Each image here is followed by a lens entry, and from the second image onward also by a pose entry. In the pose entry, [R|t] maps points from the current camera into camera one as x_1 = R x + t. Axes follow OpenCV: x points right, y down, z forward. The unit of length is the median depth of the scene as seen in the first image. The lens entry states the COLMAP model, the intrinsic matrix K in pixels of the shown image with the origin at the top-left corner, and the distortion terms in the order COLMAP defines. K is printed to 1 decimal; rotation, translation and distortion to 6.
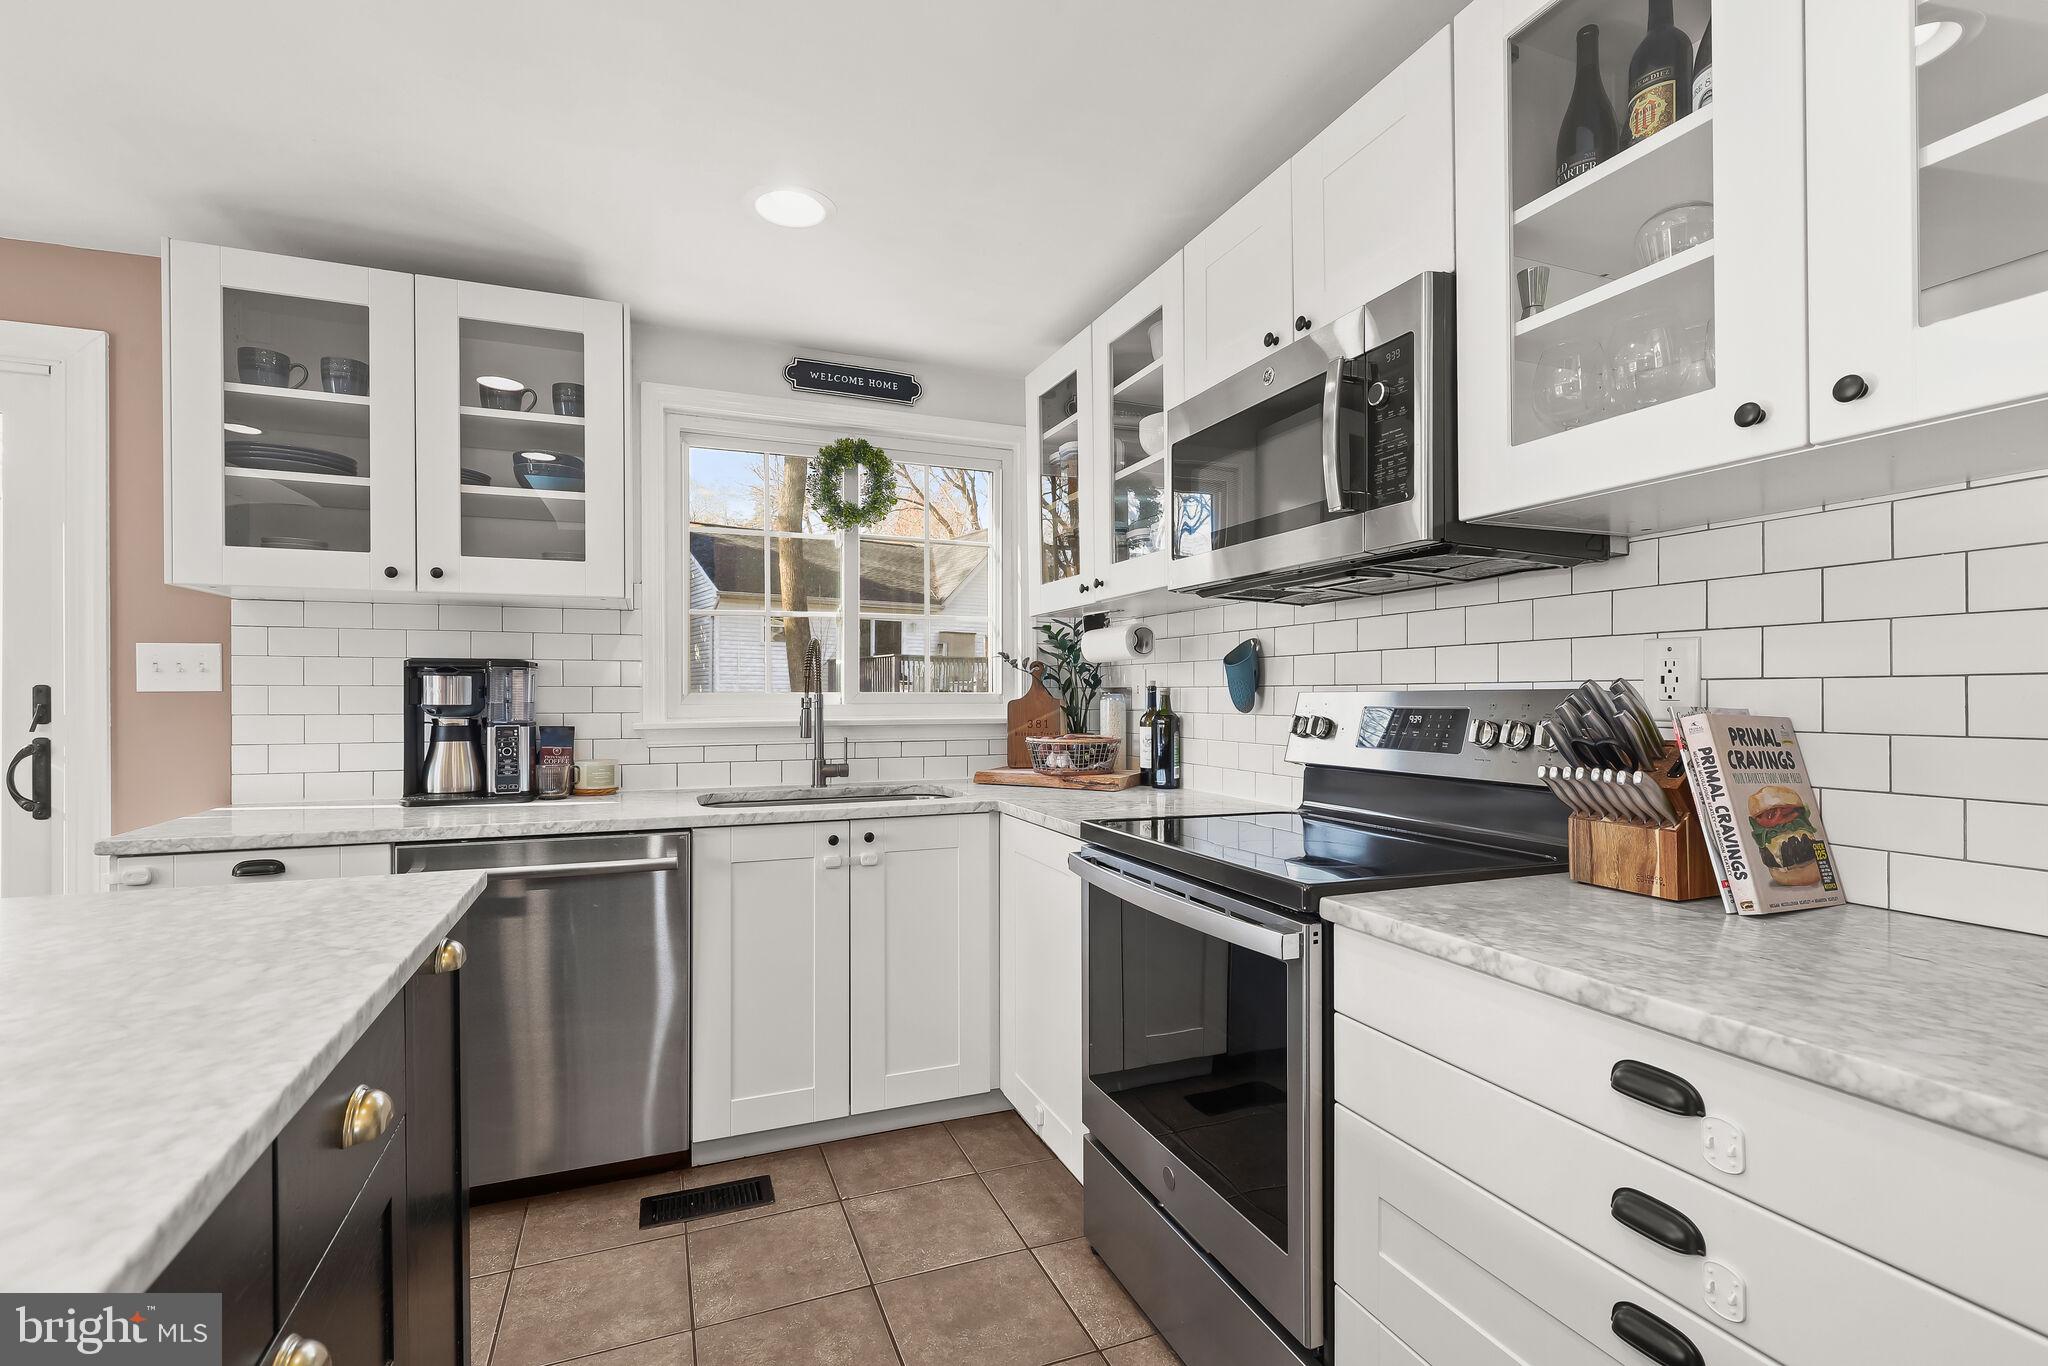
lens RADIAL K [[930.2, 0, 1032.0], [0, 930.2, 692.0], [0, 0, 1]] dist [-0.002214, 0.001239]
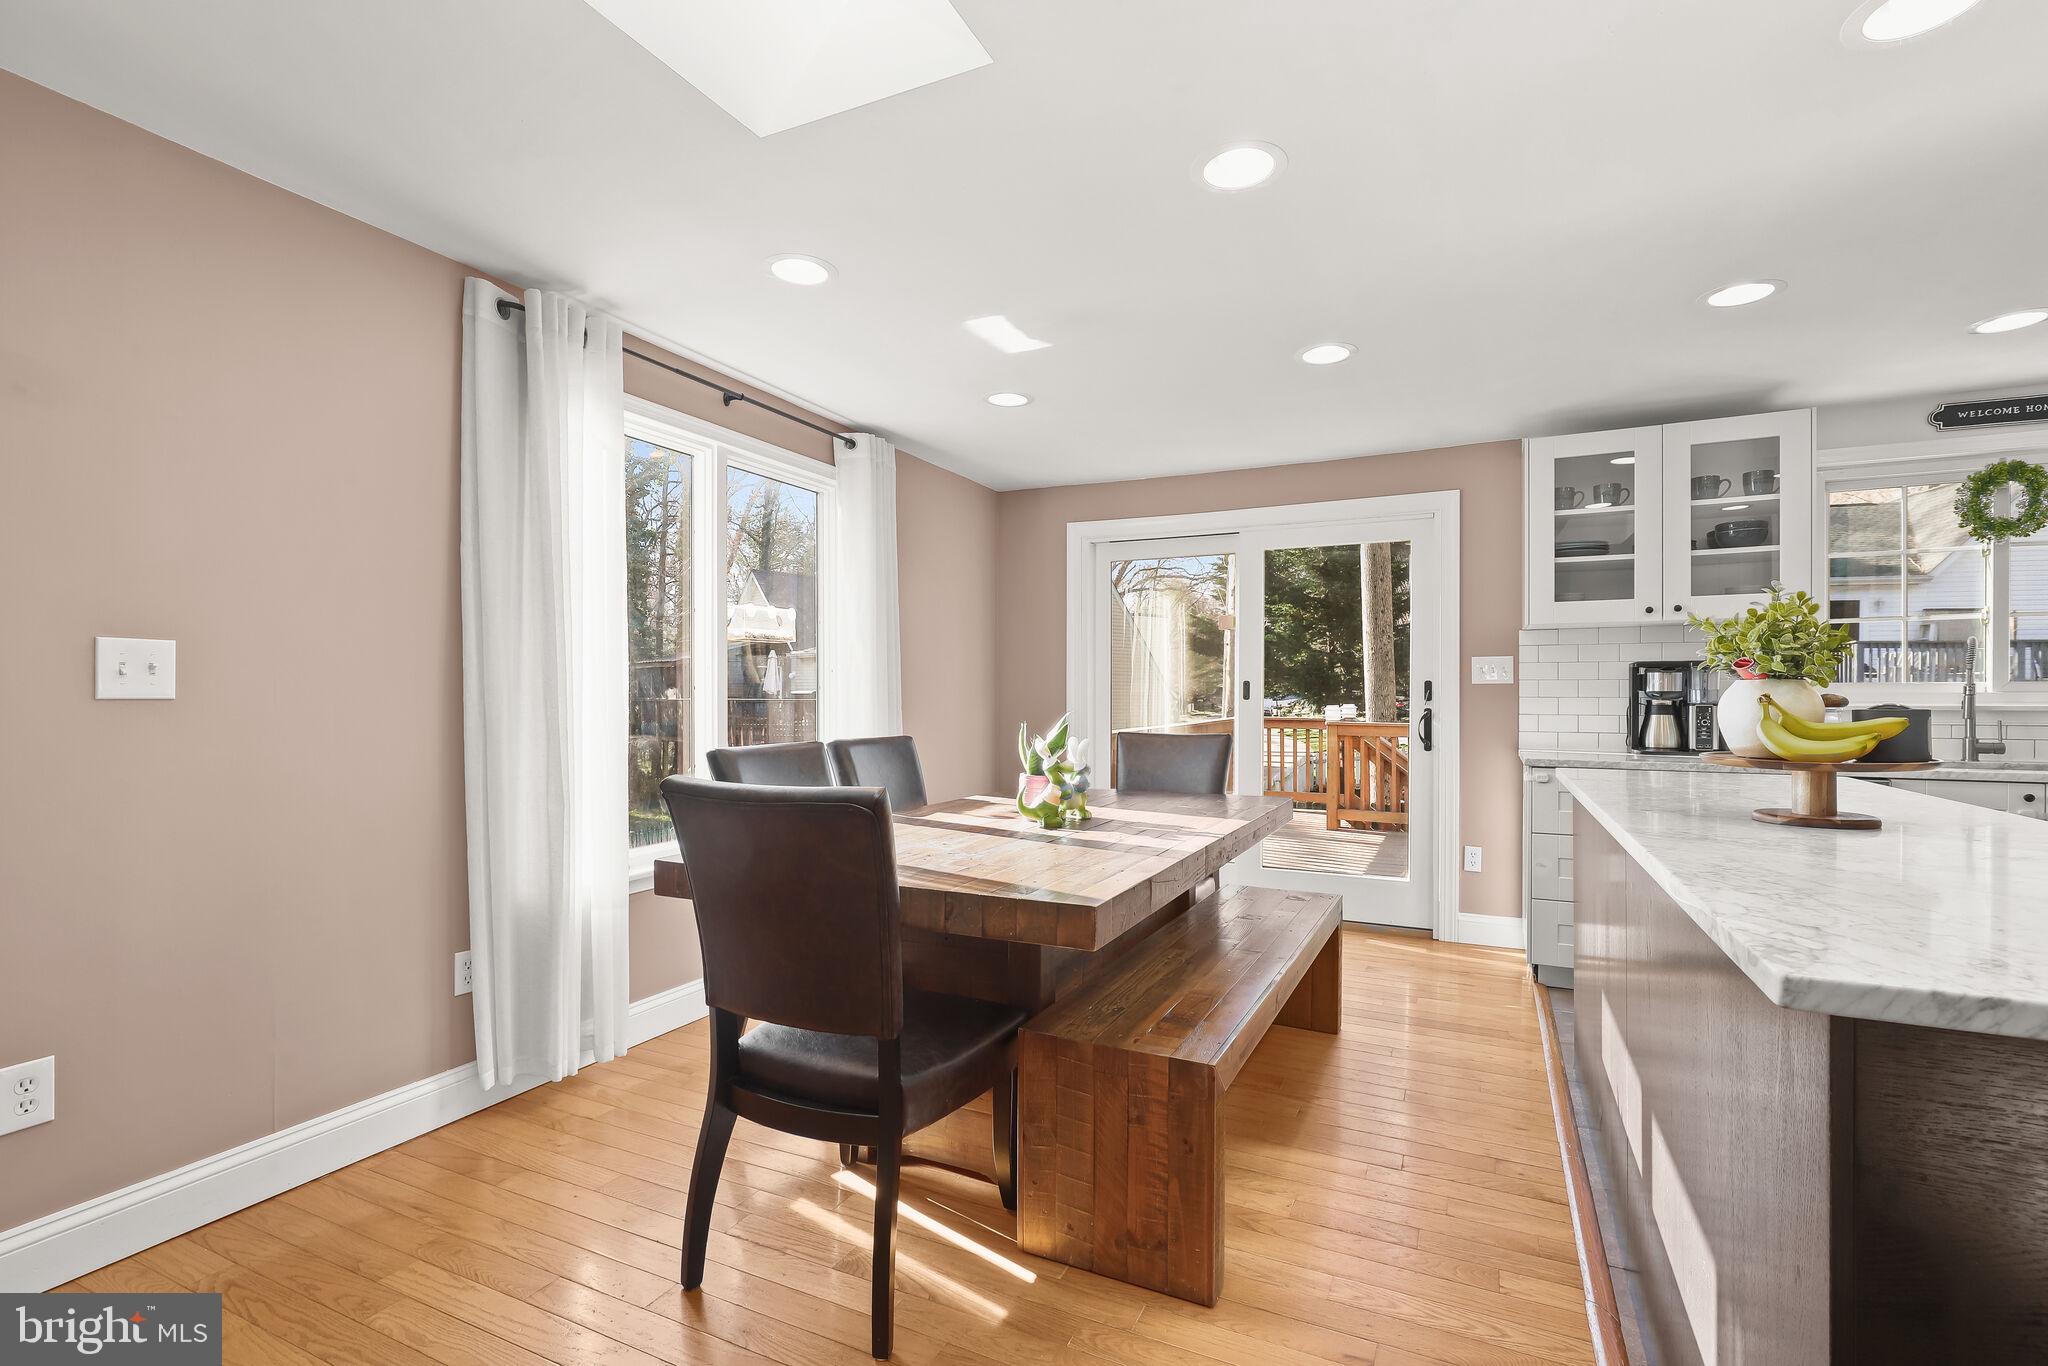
lens RADIAL K [[930.2, 0, 1035.7], [0, 930.2, 697.3], [0, 0, 1]] dist [-0.002214, 0.001239]
pose [[0.668033, 0.003761, -0.744123, -0.175433], [0.002462, 0.999971, 0.007264, 0.010347], [0.744128, -0.006685, 0.668004, -0.842240]]
